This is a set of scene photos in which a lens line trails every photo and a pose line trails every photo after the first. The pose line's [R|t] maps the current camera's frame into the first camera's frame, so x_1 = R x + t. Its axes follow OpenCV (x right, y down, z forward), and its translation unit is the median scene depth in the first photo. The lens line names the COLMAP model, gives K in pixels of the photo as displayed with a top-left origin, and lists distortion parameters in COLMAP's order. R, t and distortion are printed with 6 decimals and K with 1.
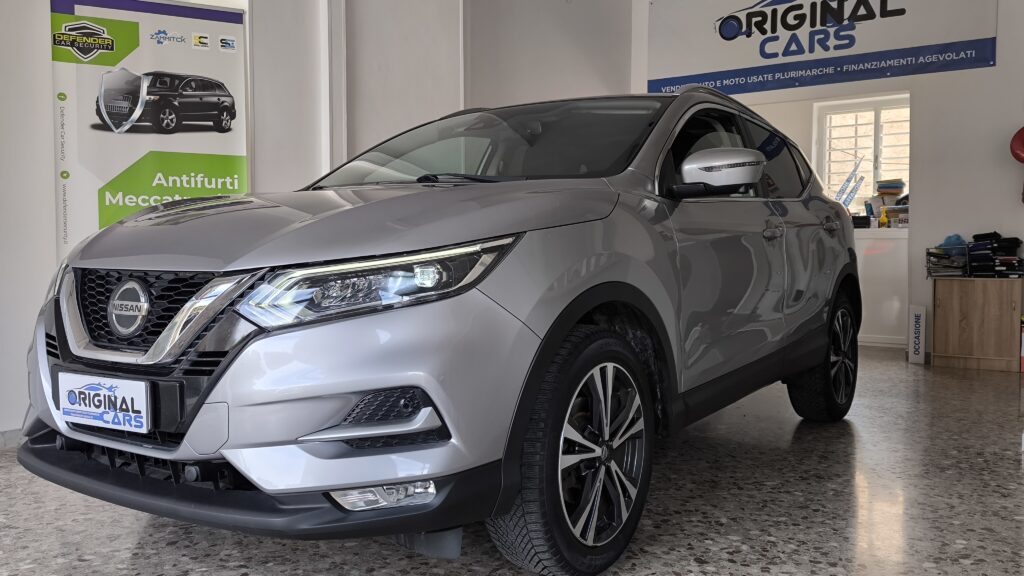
lens RADIAL K [[866.3, 0, 503.3], [0, 866.3, 279.0], [0, 0, 1]] dist [0.056092, -0.064042]
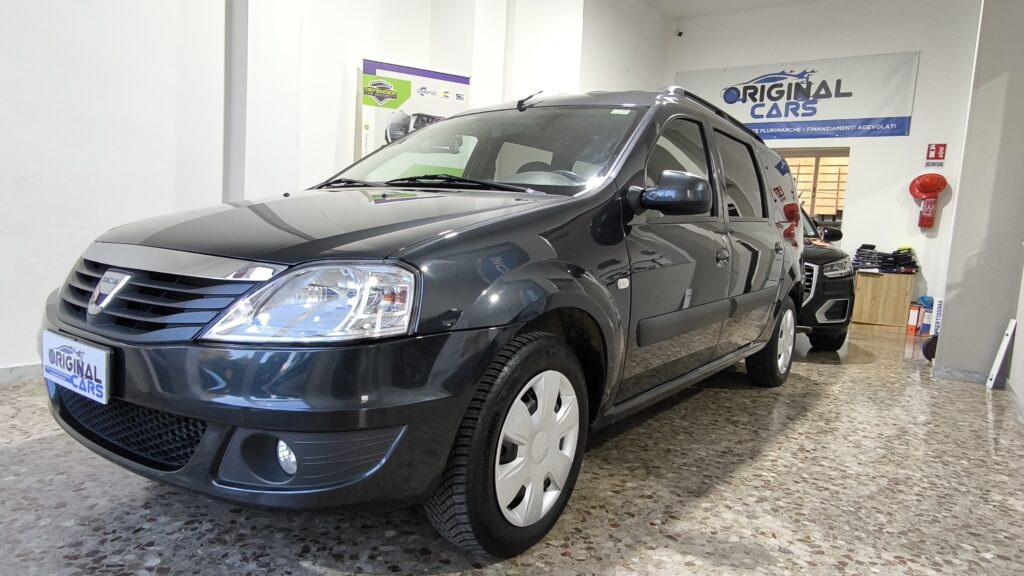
lens RADIAL K [[625.5, 0, 502.0], [0, 625.5, 303.7], [0, 0, 1]] dist [-0.029484, 0.015916]
pose [[0.998276, 0.057857, 0.009922, -0.238366], [-0.058457, 0.995232, 0.078076, 0.010778], [-0.005358, -0.078522, 0.996898, -0.162165]]
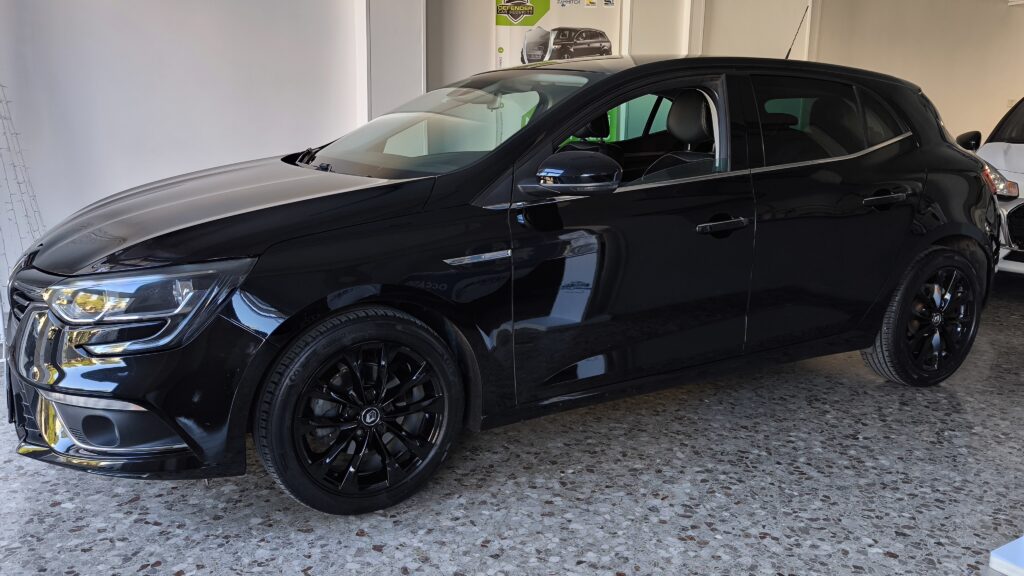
lens RADIAL K [[866.3, 0, 492.1], [0, 866.3, 251.9], [0, 0, 1]] dist [0.056092, -0.064042]
pose [[0.913170, 0.082608, -0.399119, 0.094409], [-0.026578, 0.989230, 0.143938, -0.077669], [0.406711, -0.120832, 0.905531, -0.363959]]
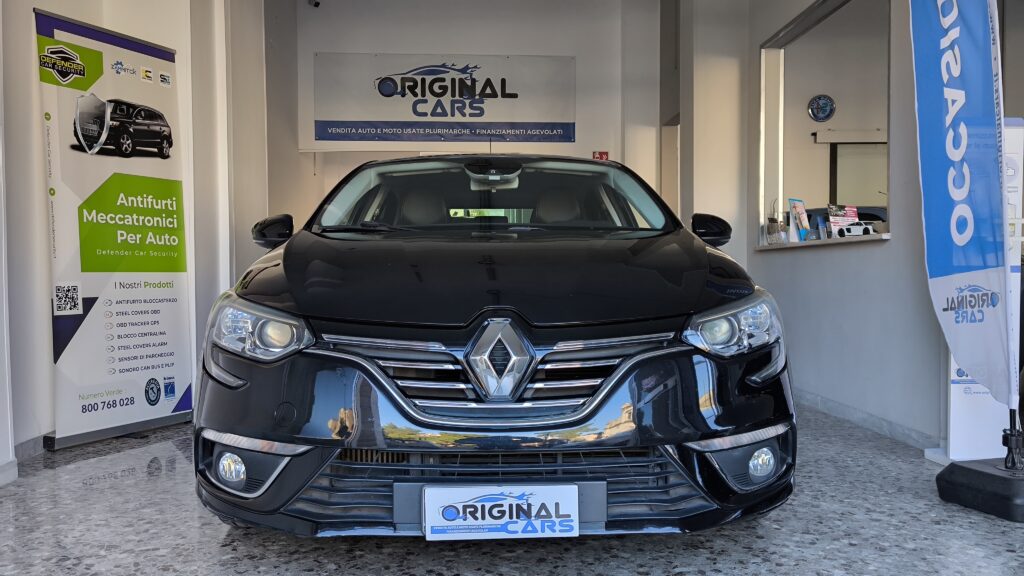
lens RADIAL K [[866.3, 0, 516.3], [0, 866.3, 265.0], [0, 0, 1]] dist [0.056092, -0.064042]
pose [[0.798801, 0.002666, 0.601589, -0.654046], [0.021738, 0.999209, -0.033293, 0.013510], [-0.601202, 0.039672, 0.798112, -0.149111]]
